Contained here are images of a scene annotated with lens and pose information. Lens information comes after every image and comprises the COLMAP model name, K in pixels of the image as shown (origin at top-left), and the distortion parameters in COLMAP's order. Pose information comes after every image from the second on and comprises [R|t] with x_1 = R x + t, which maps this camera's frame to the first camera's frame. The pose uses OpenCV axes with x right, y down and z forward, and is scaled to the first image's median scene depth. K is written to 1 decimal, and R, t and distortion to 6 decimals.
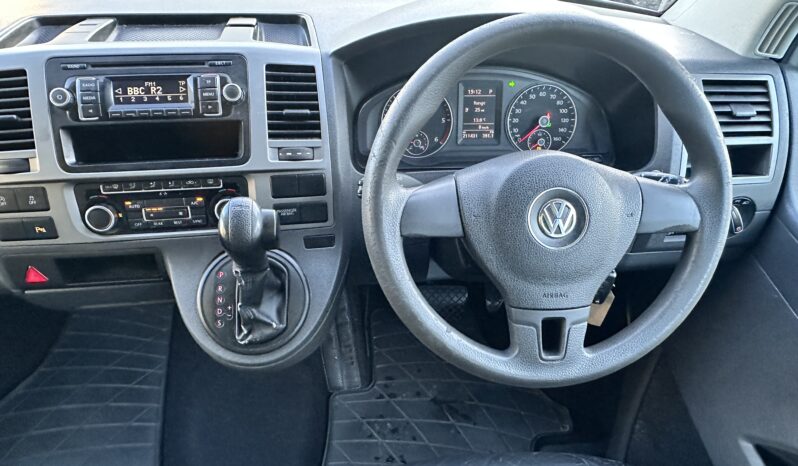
lens RADIAL K [[515.8, 0, 399.0], [0, 515.8, 233.0], [0, 0, 1]] dist [-0.004844, 0.000007]
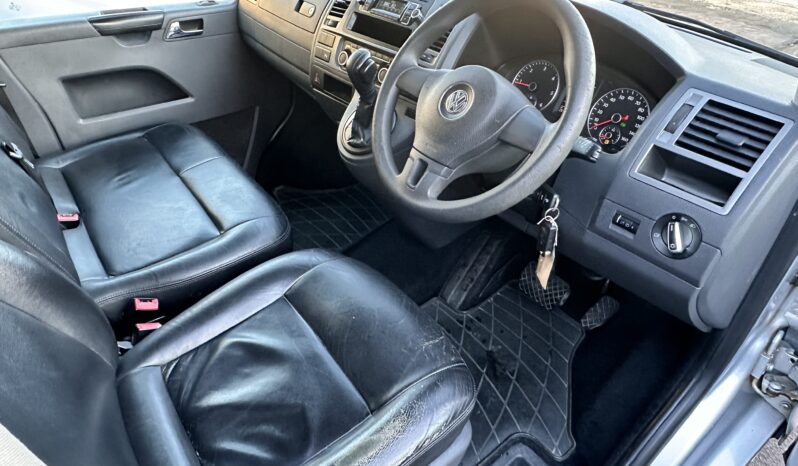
lens RADIAL K [[515.8, 0, 399.0], [0, 515.8, 233.0], [0, 0, 1]] dist [-0.004844, 0.000007]
pose [[0.551597, 0.472977, -0.687047, 0.916260], [-0.564645, 0.817997, 0.109799, 0.141149], [0.613935, 0.327373, 0.718269, -0.042974]]
